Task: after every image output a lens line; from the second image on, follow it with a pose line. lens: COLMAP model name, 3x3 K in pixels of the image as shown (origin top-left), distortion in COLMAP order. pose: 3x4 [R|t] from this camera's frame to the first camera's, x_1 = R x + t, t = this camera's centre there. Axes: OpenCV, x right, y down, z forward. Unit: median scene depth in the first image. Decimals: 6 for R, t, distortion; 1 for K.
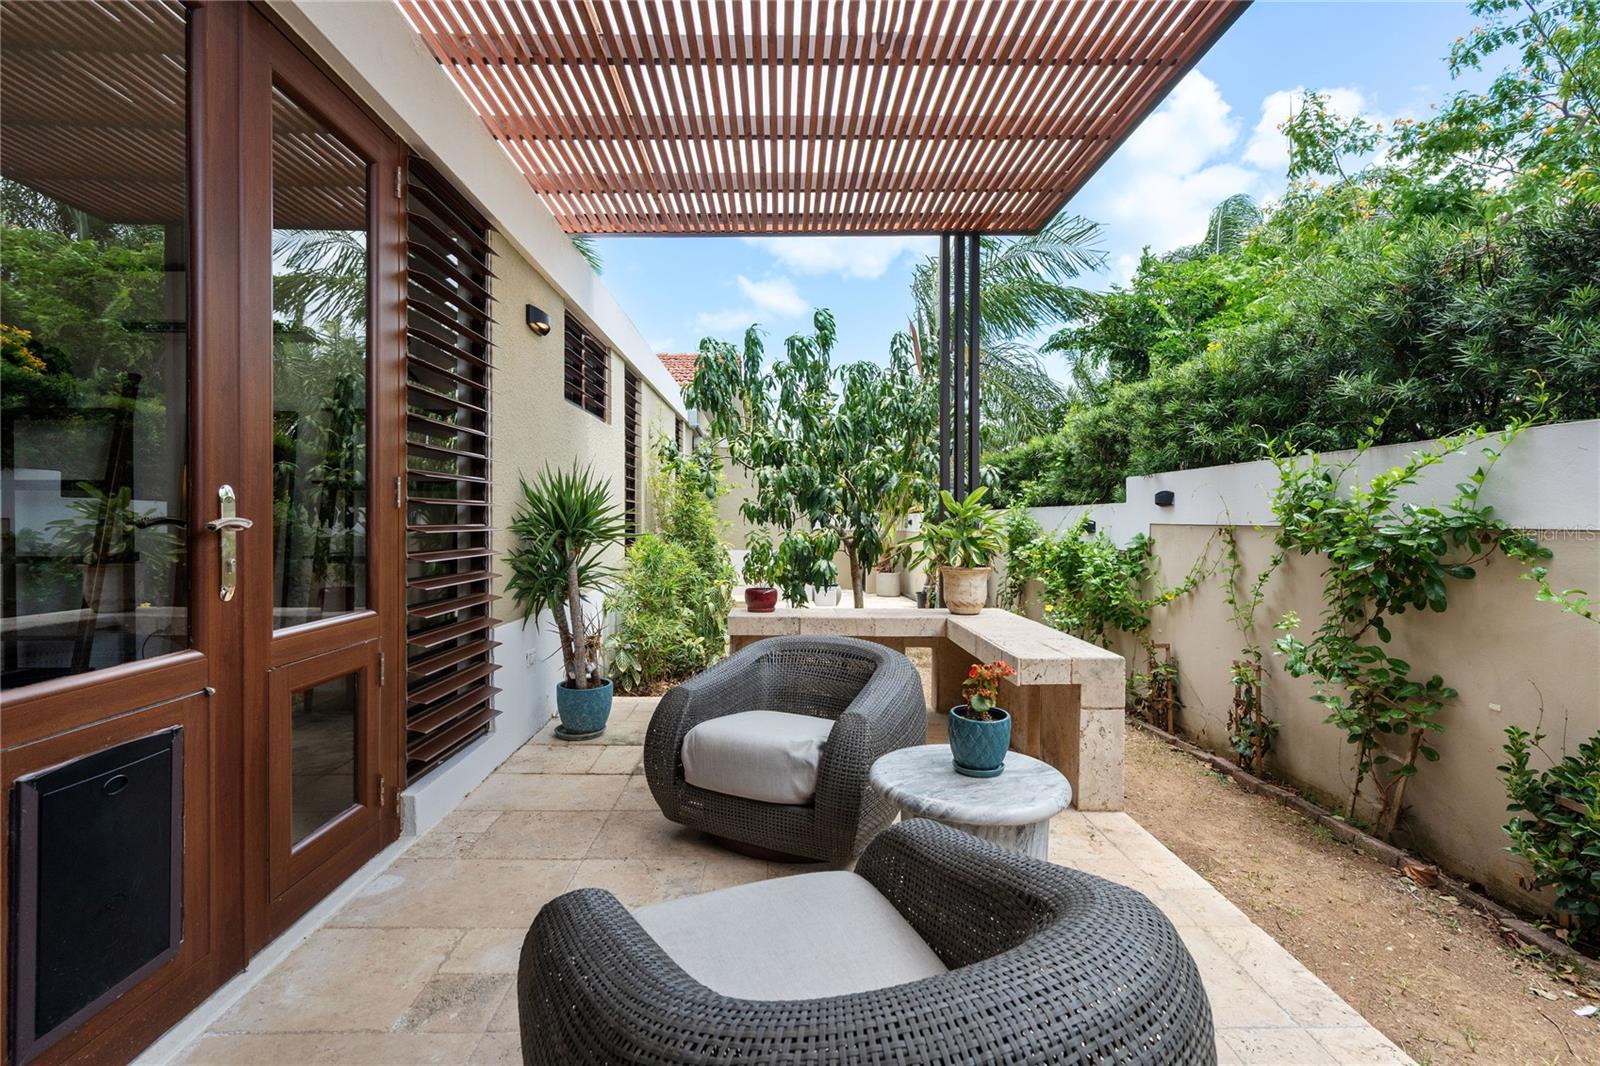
lens RADIAL K [[738.8, 0, 793.1], [0, 738.8, 527.2], [0, 0, 1]] dist [0.005611, 0.000198]
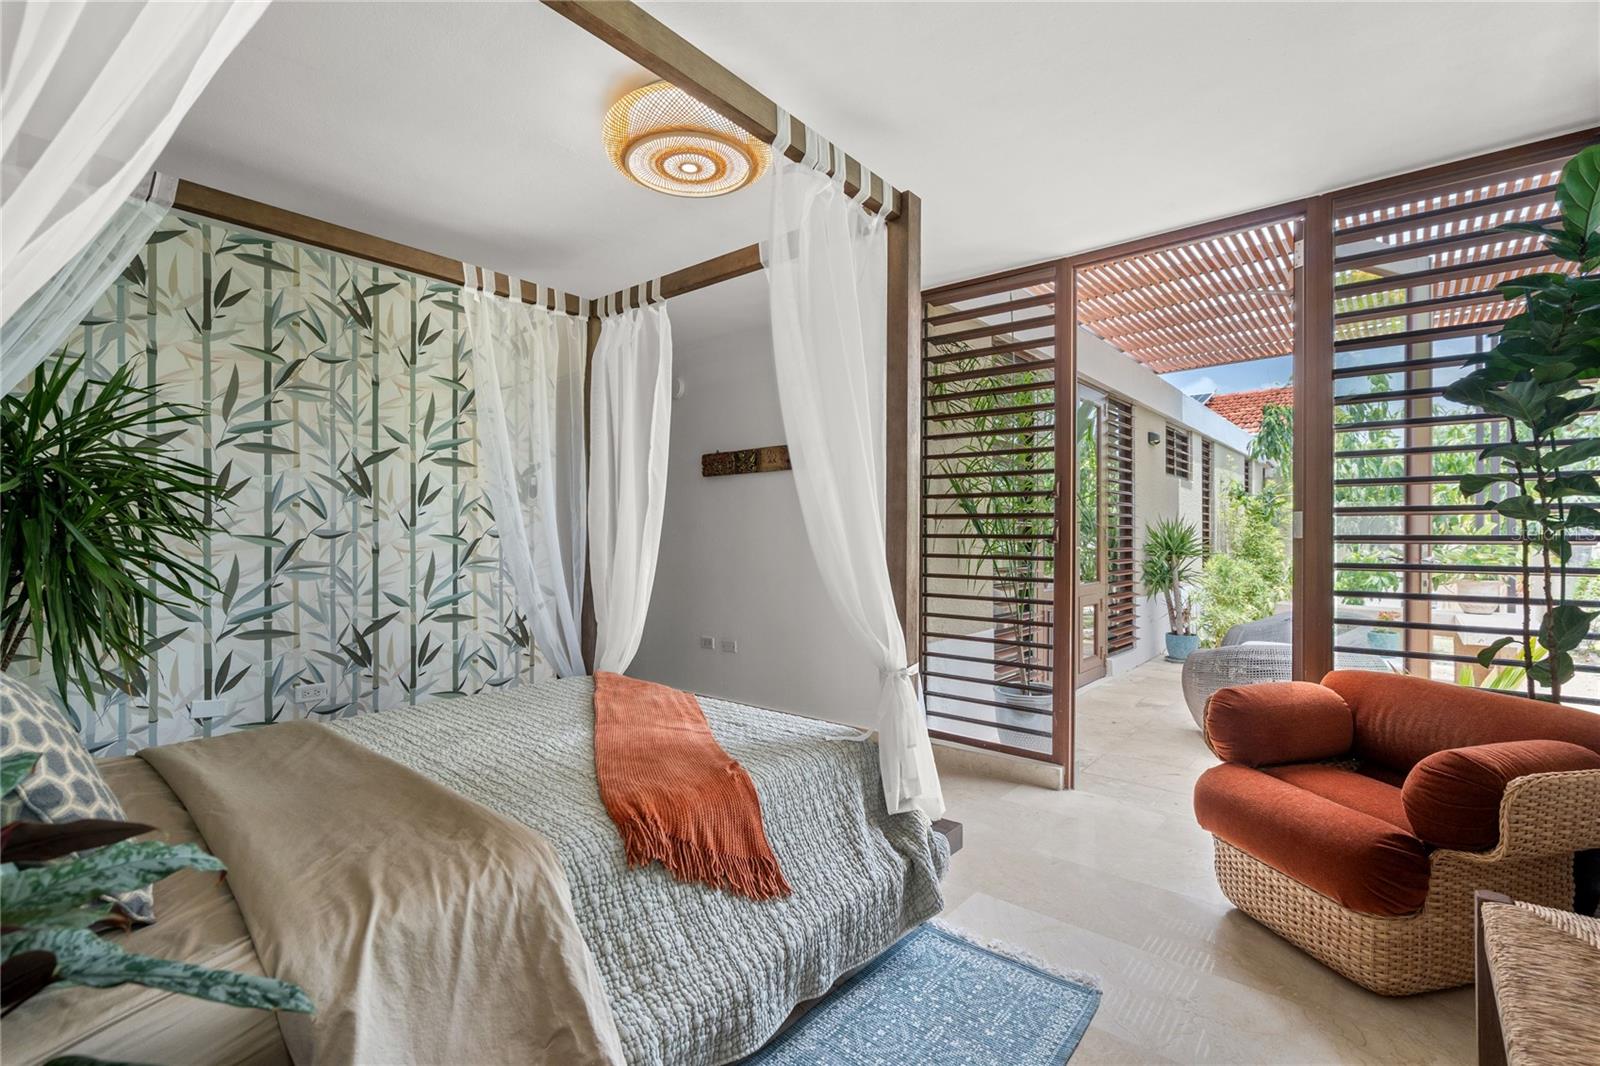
lens RADIAL K [[738.8, 0, 787.0], [0, 738.8, 536.6], [0, 0, 1]] dist [0.005611, 0.000198]
pose [[0.750411, -0.005296, -0.660950, 0.192549], [-0.003317, 0.999925, -0.011778, -0.006078], [0.660963, 0.011031, 0.750337, -0.996150]]
